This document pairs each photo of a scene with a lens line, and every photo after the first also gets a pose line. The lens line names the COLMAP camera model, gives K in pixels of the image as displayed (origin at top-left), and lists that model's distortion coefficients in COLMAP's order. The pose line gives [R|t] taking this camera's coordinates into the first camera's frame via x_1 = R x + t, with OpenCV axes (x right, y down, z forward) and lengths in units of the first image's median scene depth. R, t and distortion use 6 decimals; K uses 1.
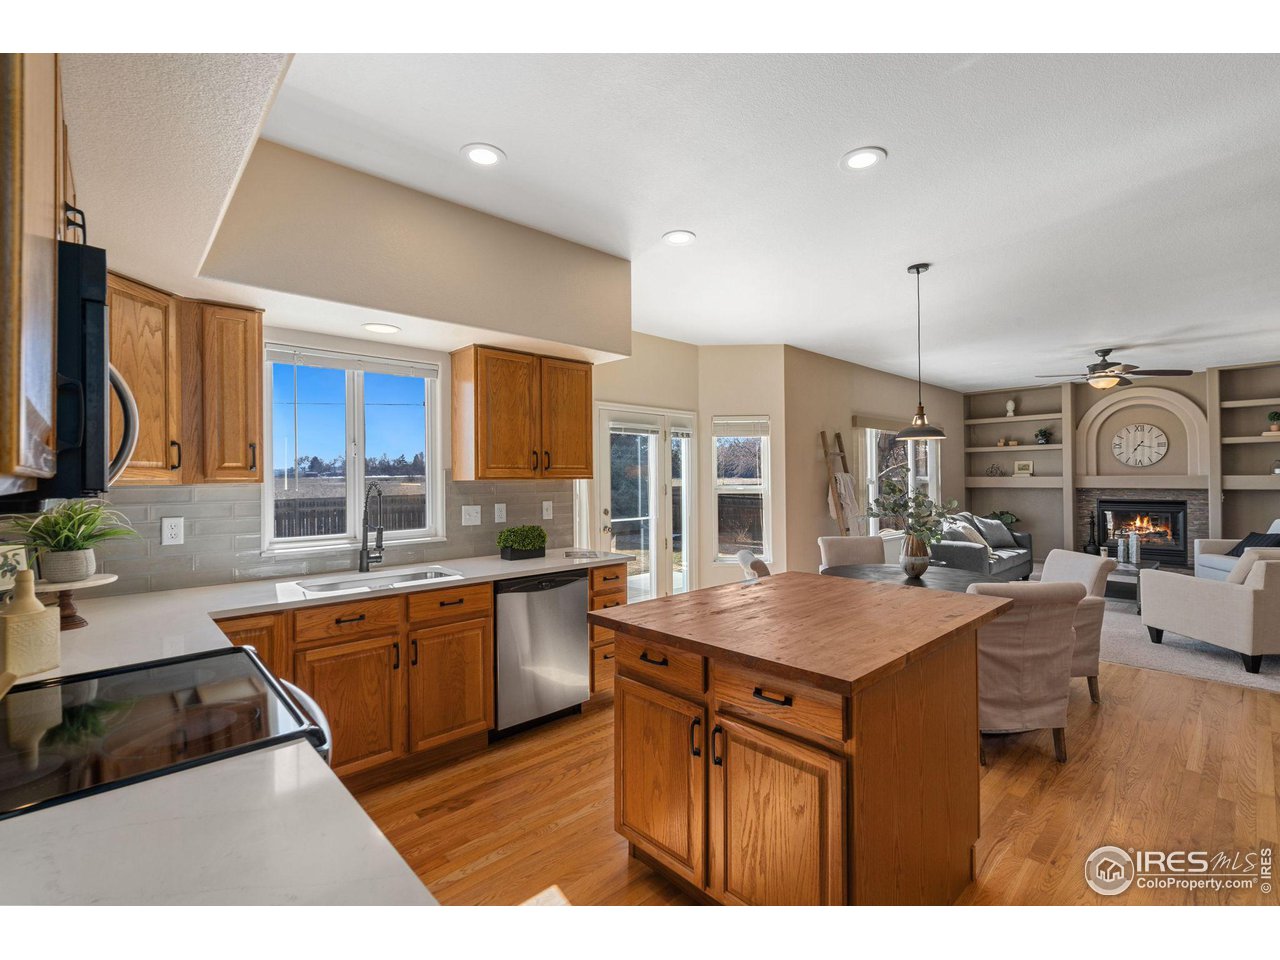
lens RADIAL K [[572.2, 0, 643.1], [0, 572.2, 484.0], [0, 0, 1]] dist [-0.006124, 0.001730]
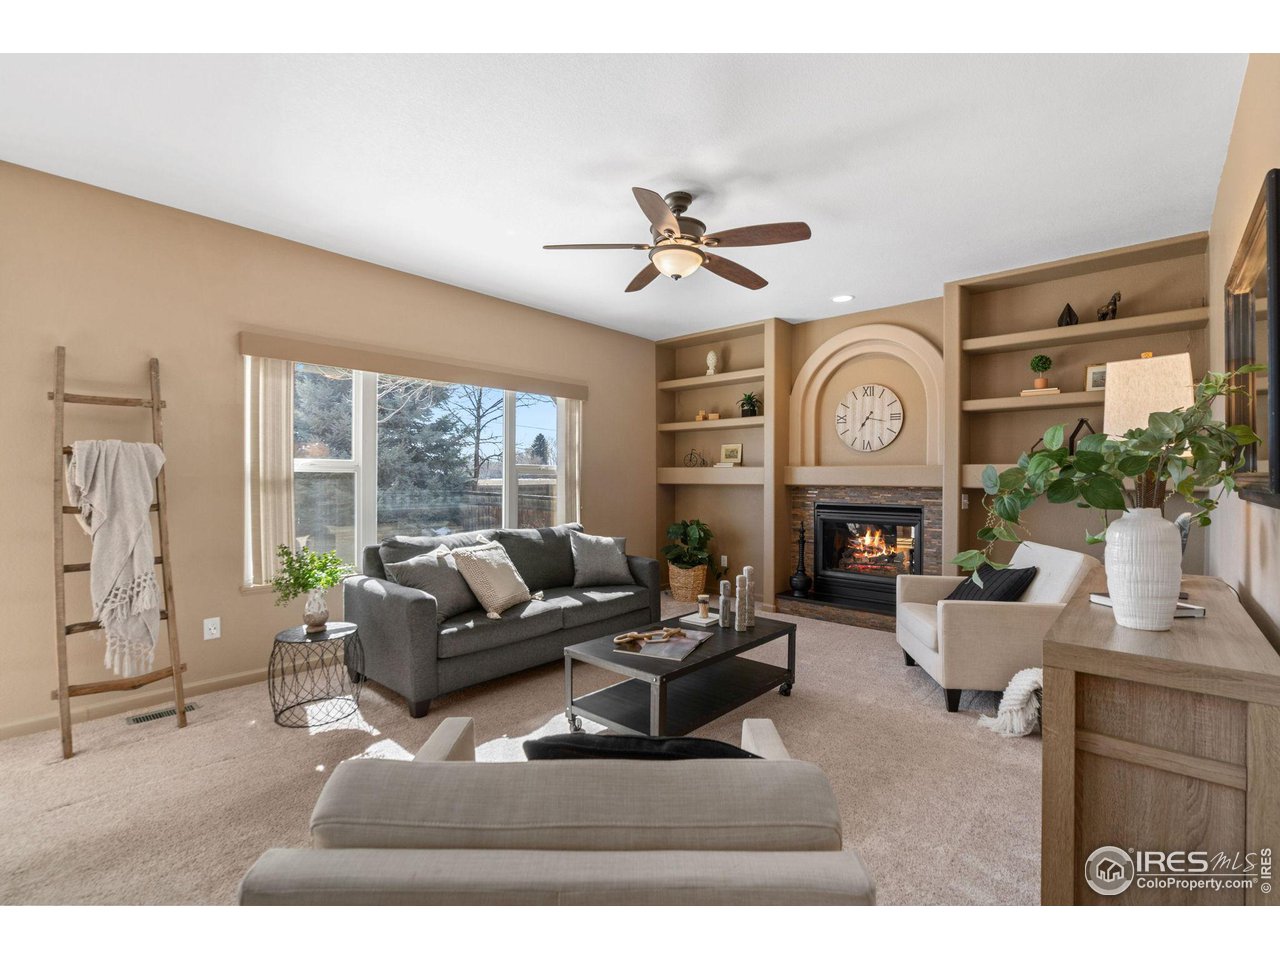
lens RADIAL K [[572.2, 0, 634.7], [0, 572.2, 490.2], [0, 0, 1]] dist [-0.006124, 0.001730]
pose [[0.995638, 0.012281, 0.092485, 0.555646], [-0.013358, 0.999850, 0.011035, 0.008625], [-0.092336, -0.012222, 0.995653, 0.392721]]
